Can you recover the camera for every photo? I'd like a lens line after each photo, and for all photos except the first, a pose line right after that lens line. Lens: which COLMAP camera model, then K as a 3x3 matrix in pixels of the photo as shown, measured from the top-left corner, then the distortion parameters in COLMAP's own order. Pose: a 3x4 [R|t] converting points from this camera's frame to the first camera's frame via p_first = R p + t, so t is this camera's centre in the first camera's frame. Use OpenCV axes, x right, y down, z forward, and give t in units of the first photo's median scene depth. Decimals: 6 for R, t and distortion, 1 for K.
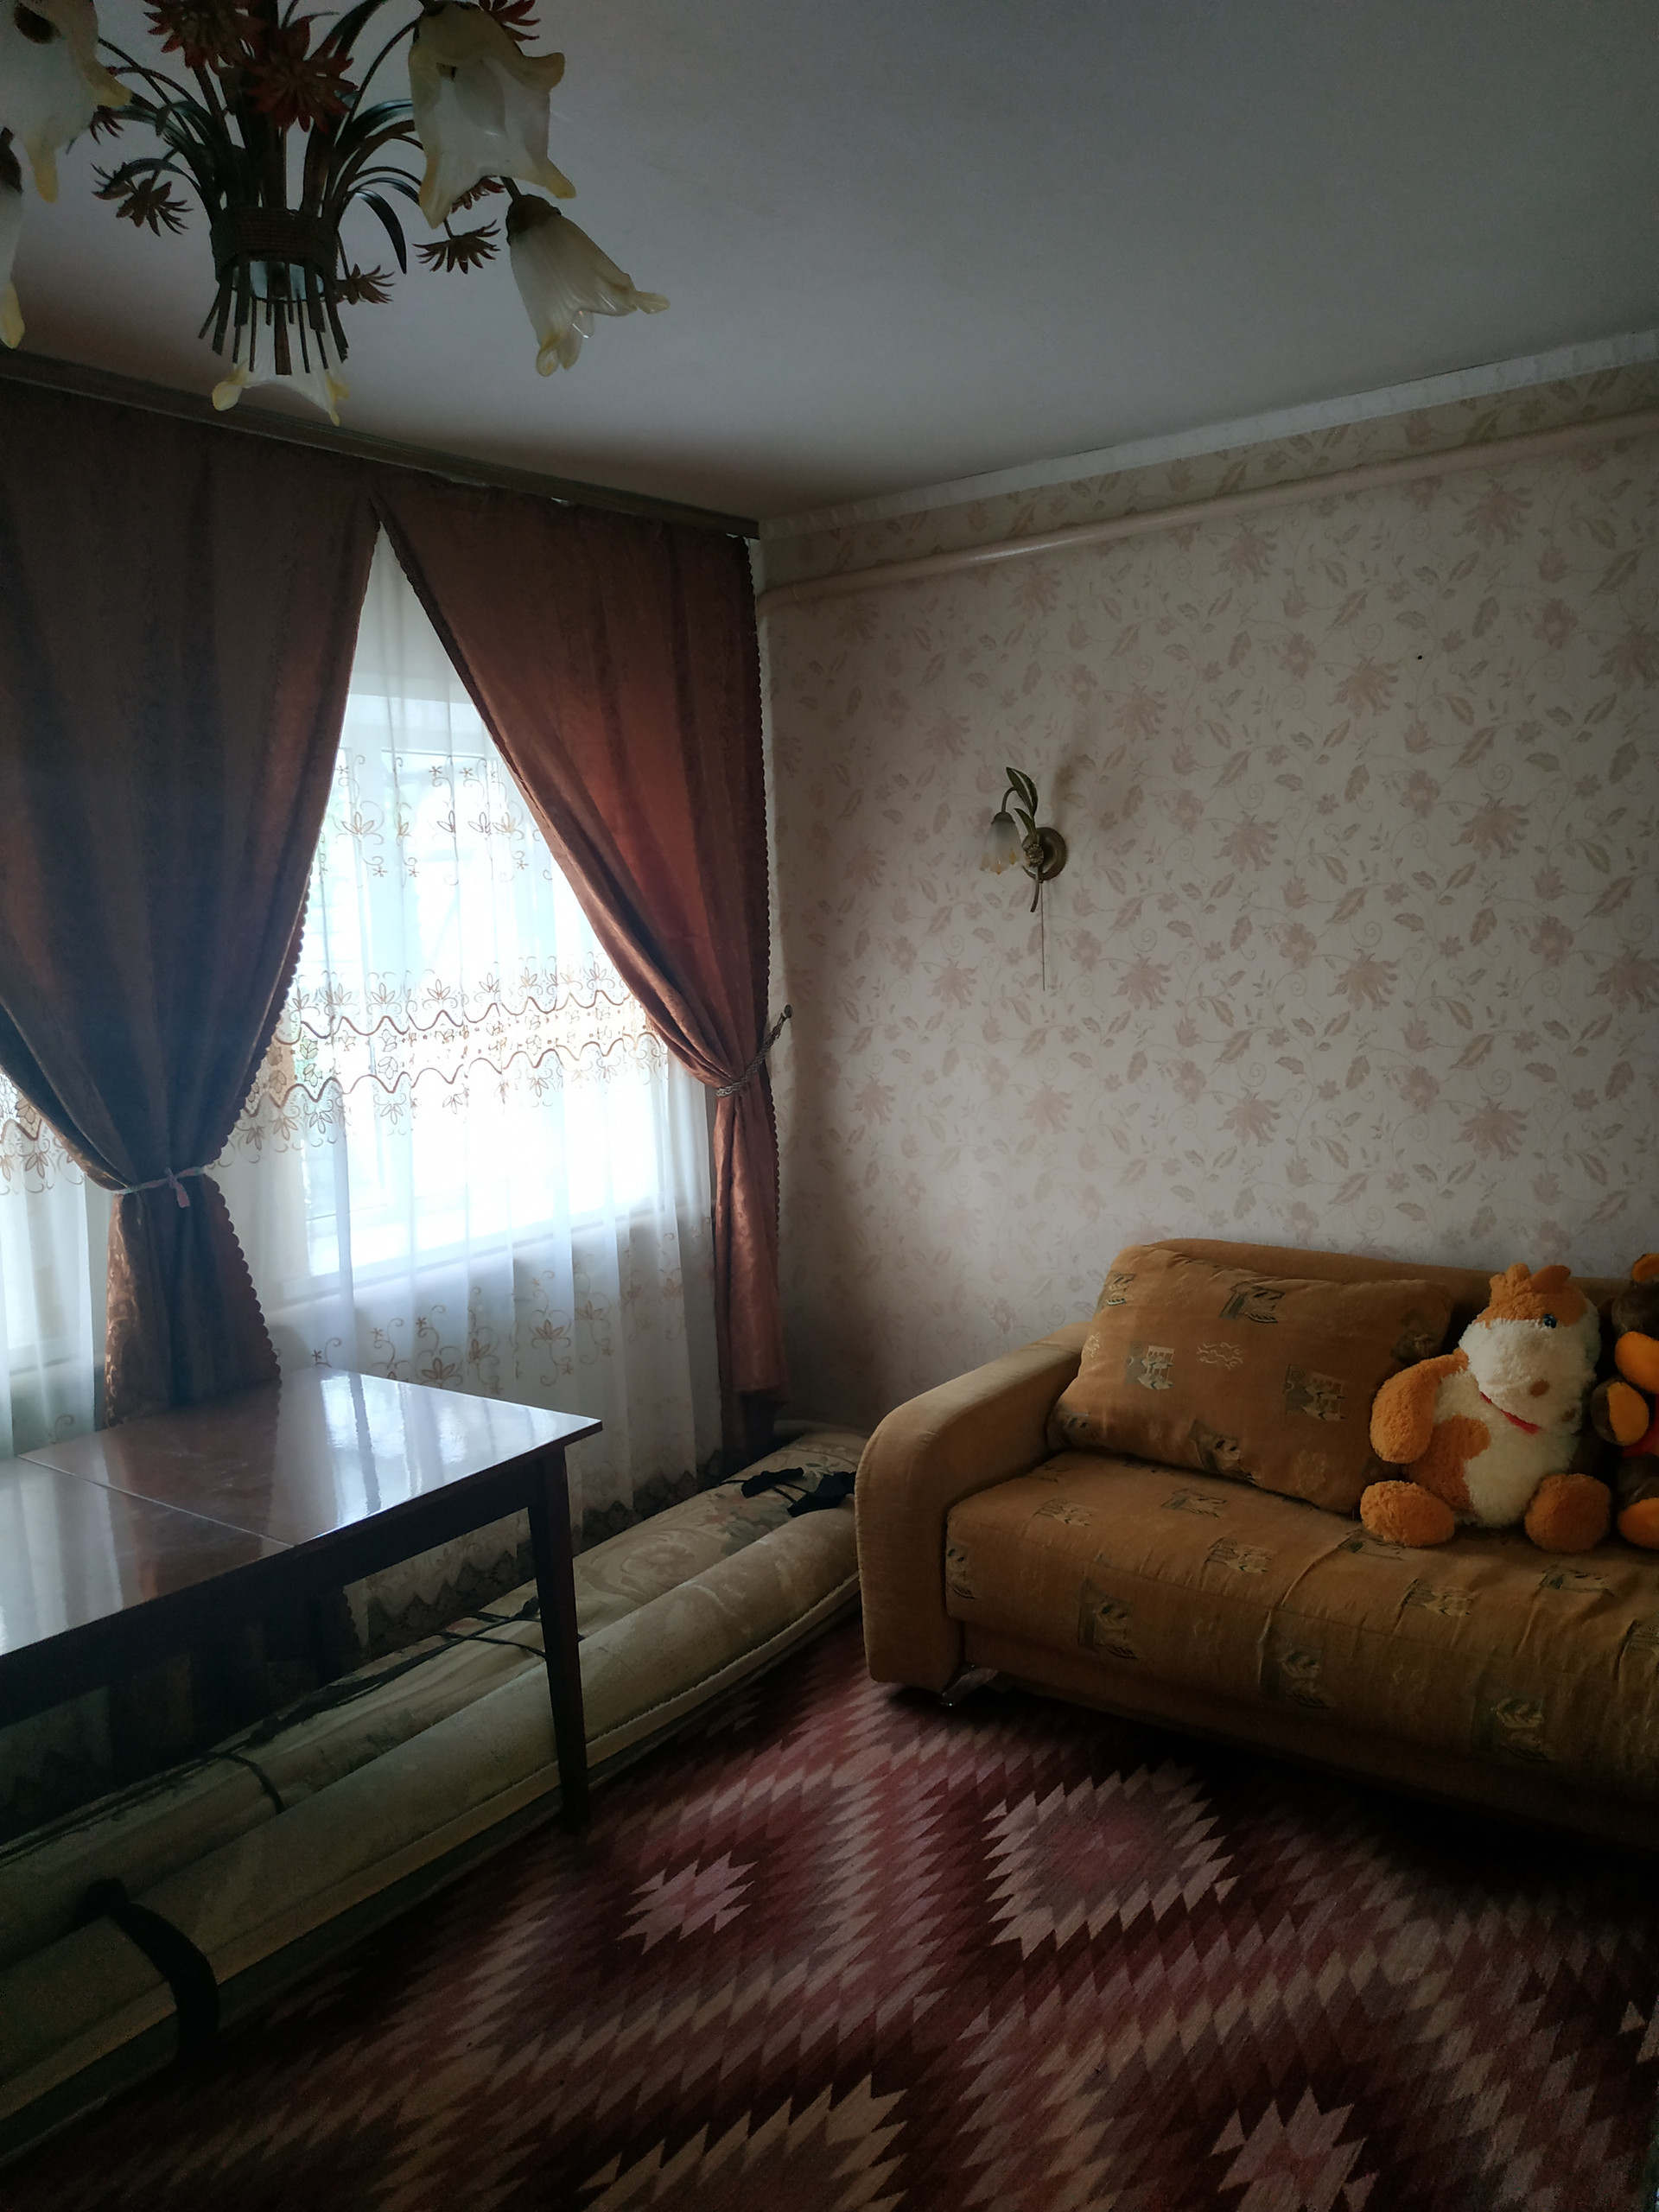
lens RADIAL K [[1661.3, 0, 837.6], [0, 1661.3, 1096.8], [0, 0, 1]] dist [0.040206, -0.031528]
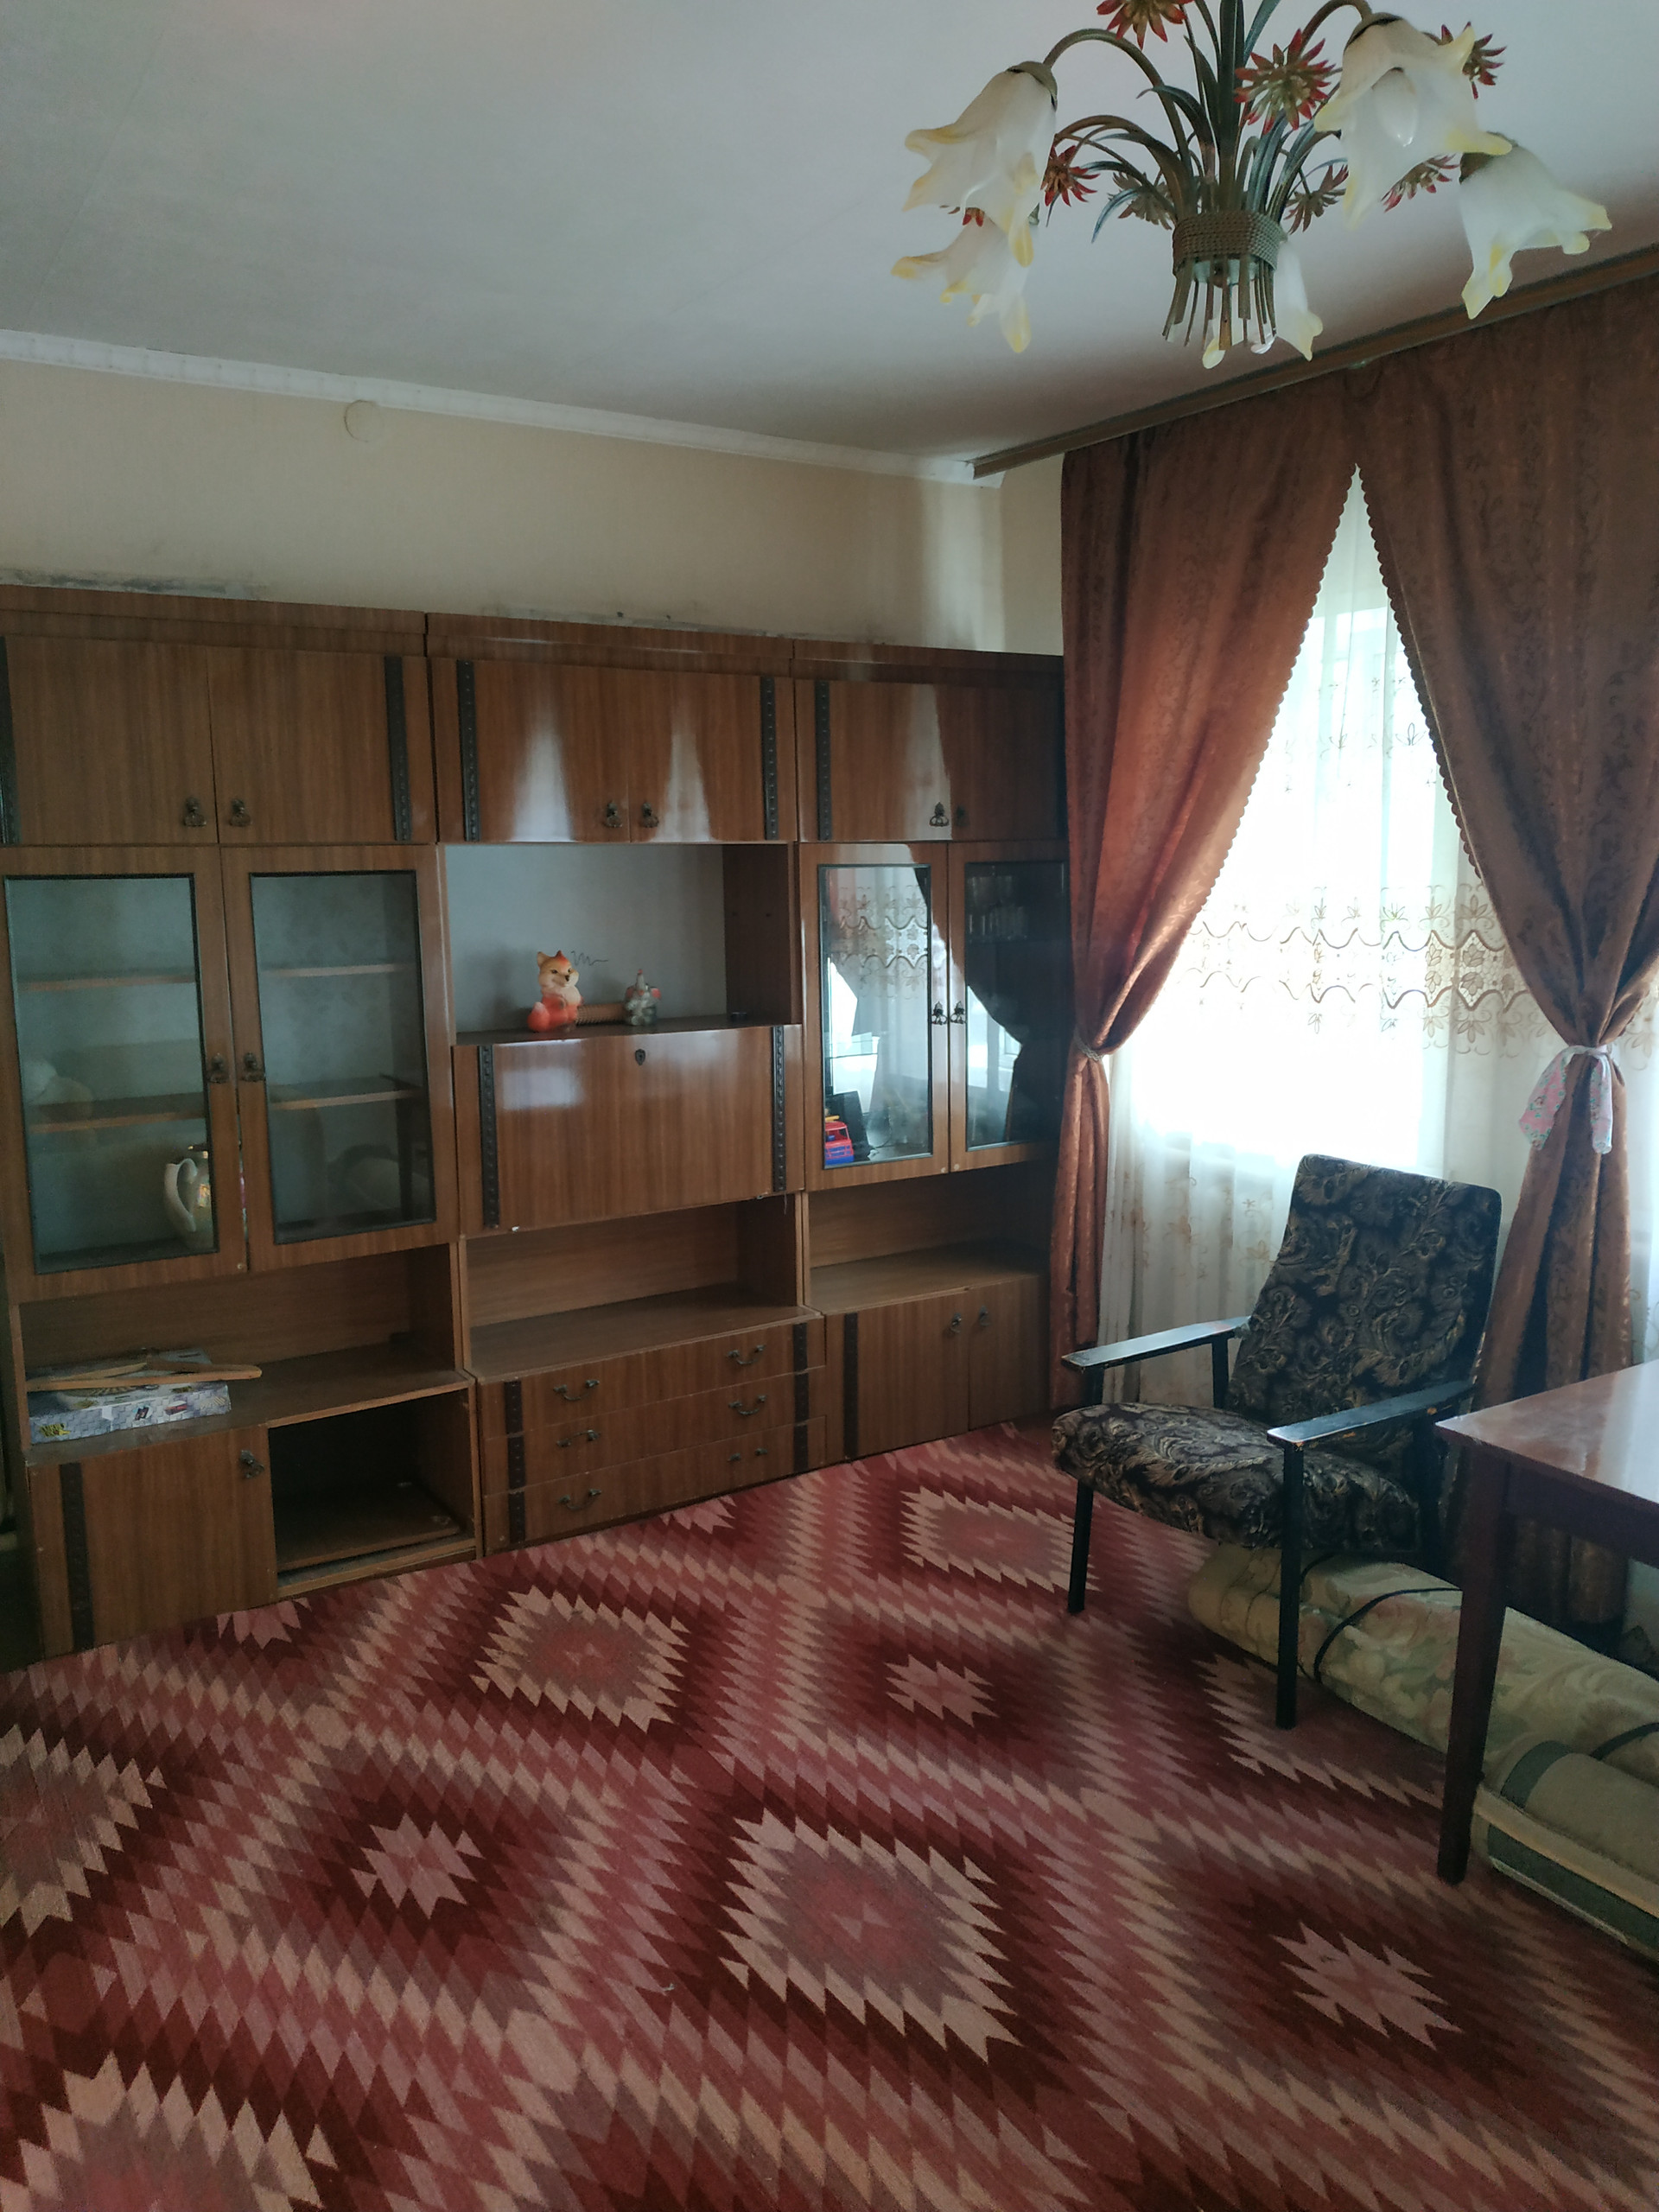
lens RADIAL K [[1661.3, 0, 837.6], [0, 1661.3, 1096.8], [0, 0, 1]] dist [0.040206, -0.031528]
pose [[-0.376270, 0.194268, -0.905915, 1.007717], [-0.050607, 0.972002, 0.229460, -0.213008], [0.925127, 0.132185, -0.355903, 1.406181]]
